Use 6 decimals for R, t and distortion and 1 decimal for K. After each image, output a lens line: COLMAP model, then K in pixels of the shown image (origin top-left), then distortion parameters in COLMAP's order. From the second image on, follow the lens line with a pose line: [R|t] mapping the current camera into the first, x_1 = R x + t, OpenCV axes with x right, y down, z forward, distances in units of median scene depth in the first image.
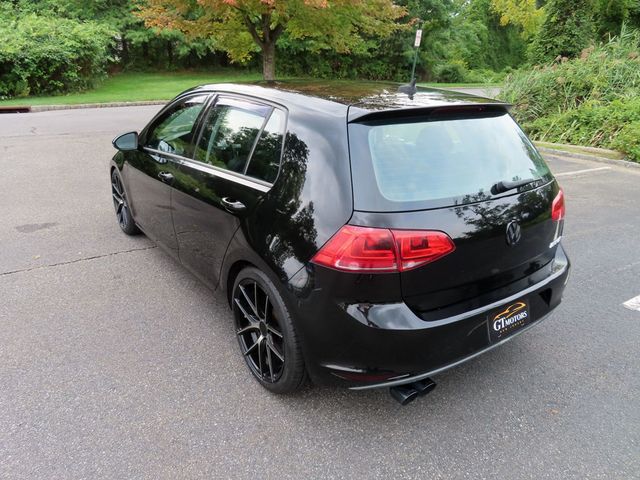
lens RADIAL K [[456.5, 0, 319.3], [0, 456.5, 241.1], [0, 0, 1]] dist [-0.010921, 0.006346]
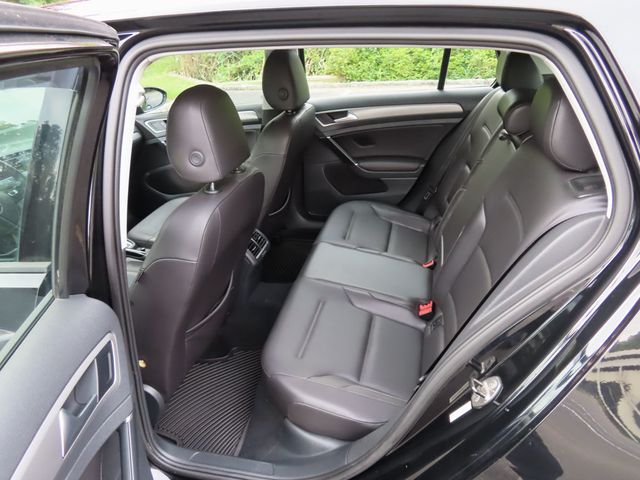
lens RADIAL K [[456.5, 0, 320.8], [0, 456.5, 238.7], [0, 0, 1]] dist [-0.010921, 0.006346]
pose [[0.740076, -0.369447, 0.561958, -0.047234], [0.318773, 0.928471, 0.190591, -0.028924], [-0.592175, 0.038085, 0.804909, 0.094826]]
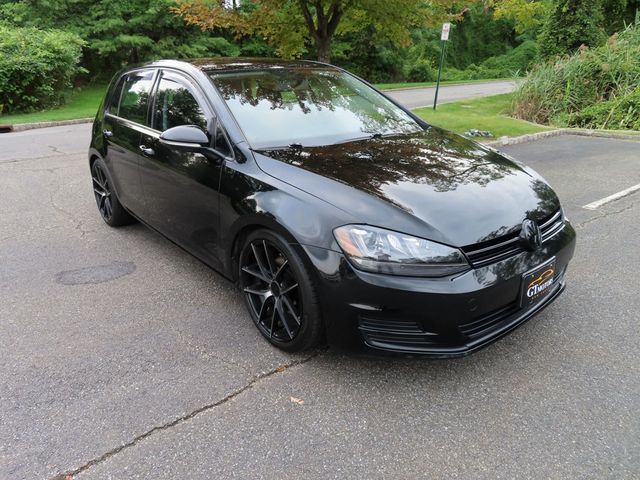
lens RADIAL K [[456.5, 0, 319.6], [0, 456.5, 240.8], [0, 0, 1]] dist [-0.010921, 0.006346]
pose [[0.990595, -0.082812, 0.108917, -0.134975], [0.084446, 0.996373, -0.010465, -0.013679], [-0.107655, 0.019564, 0.993996, 0.060597]]
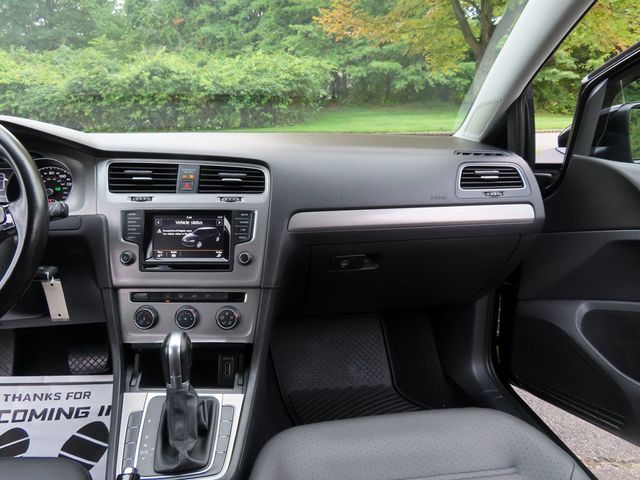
lens RADIAL K [[456.5, 0, 319.6], [0, 456.5, 241.0], [0, 0, 1]] dist [-0.010921, 0.006346]
pose [[0.893287, 0.114723, -0.434600, -0.002577], [-0.151284, 0.987207, -0.050355, -0.038047], [0.423263, 0.110729, 0.899215, 0.168175]]
